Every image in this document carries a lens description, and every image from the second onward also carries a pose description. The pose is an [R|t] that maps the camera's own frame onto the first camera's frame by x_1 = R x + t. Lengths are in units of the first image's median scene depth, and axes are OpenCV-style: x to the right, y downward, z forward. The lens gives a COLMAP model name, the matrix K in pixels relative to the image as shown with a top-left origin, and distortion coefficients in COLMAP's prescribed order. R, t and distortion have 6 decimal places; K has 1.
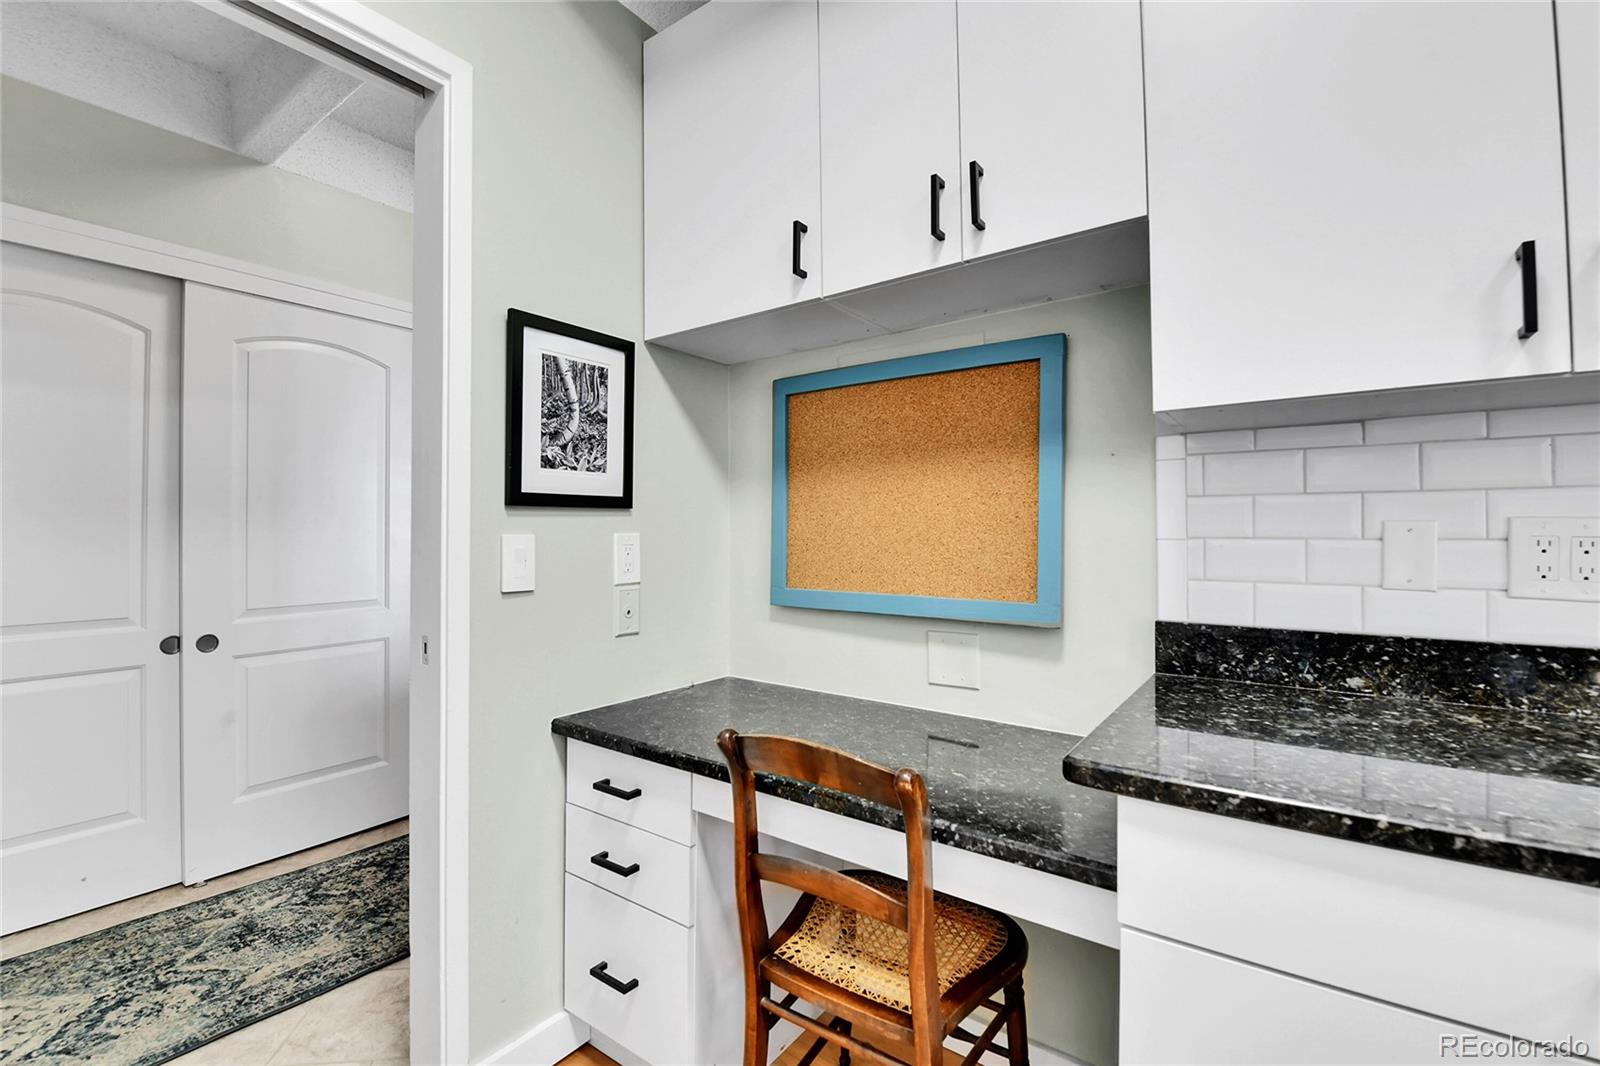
lens RADIAL K [[695.8, 0, 804.6], [0, 695.8, 523.9], [0, 0, 1]] dist [-0.000980, -0.009358]
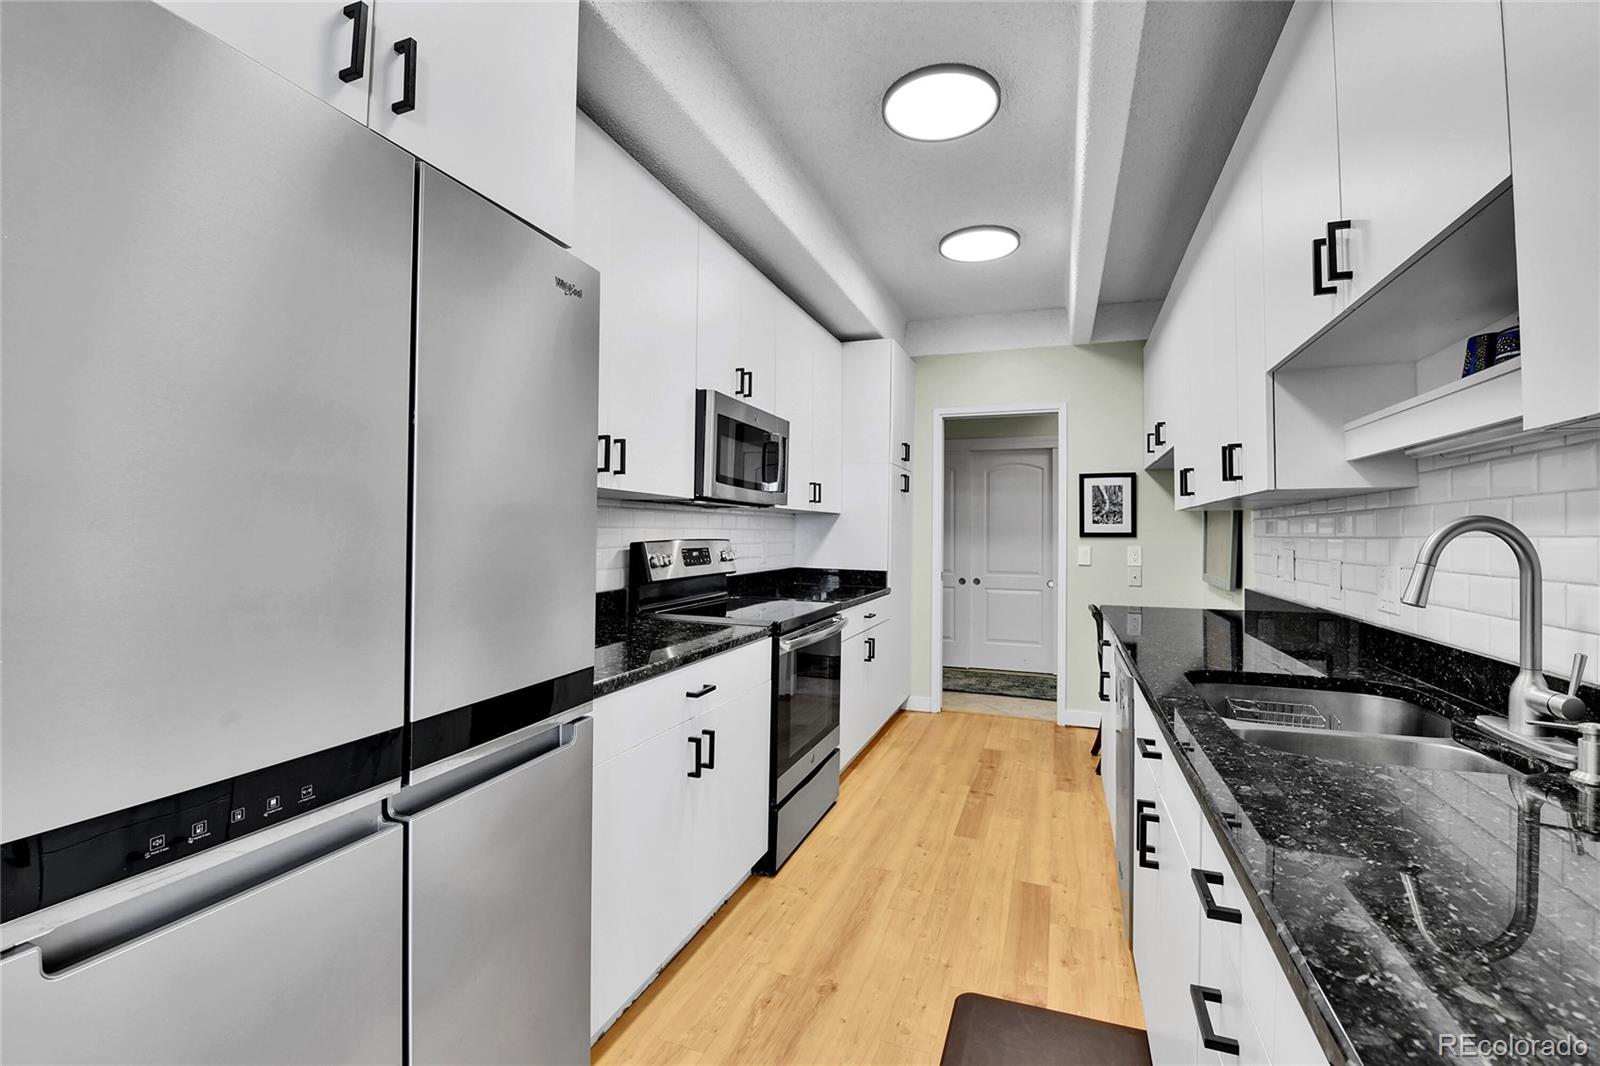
lens RADIAL K [[695.8, 0, 804.6], [0, 695.8, 523.9], [0, 0, 1]] dist [-0.000980, -0.009358]
pose [[0.273373, -0.007501, -0.961879, 1.994254], [-0.000494, 0.999968, -0.007938, -0.053184], [0.961908, 0.002645, 0.273360, -0.924098]]
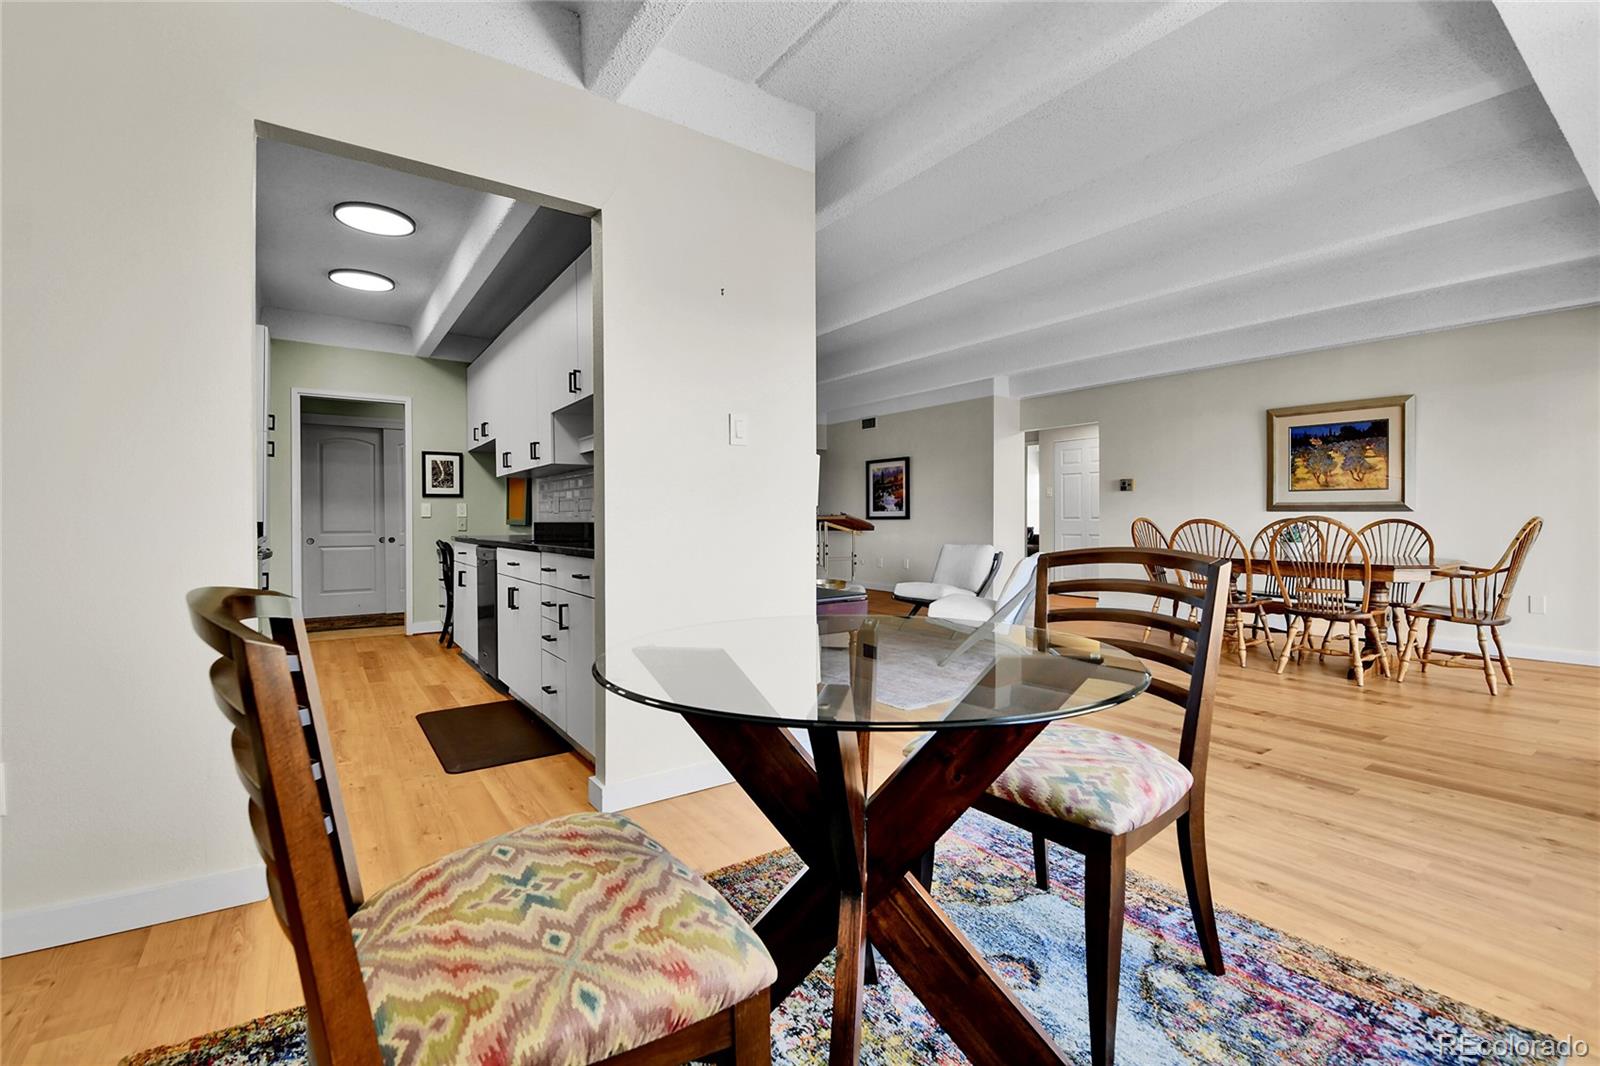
lens RADIAL K [[695.8, 0, 804.6], [0, 695.8, 523.9], [0, 0, 1]] dist [-0.000980, -0.009358]
pose [[0.946467, 0.003335, -0.322783, 2.854336], [0.002011, 0.999866, 0.016227, 0.067359], [0.322794, -0.016007, 0.946334, -2.055549]]
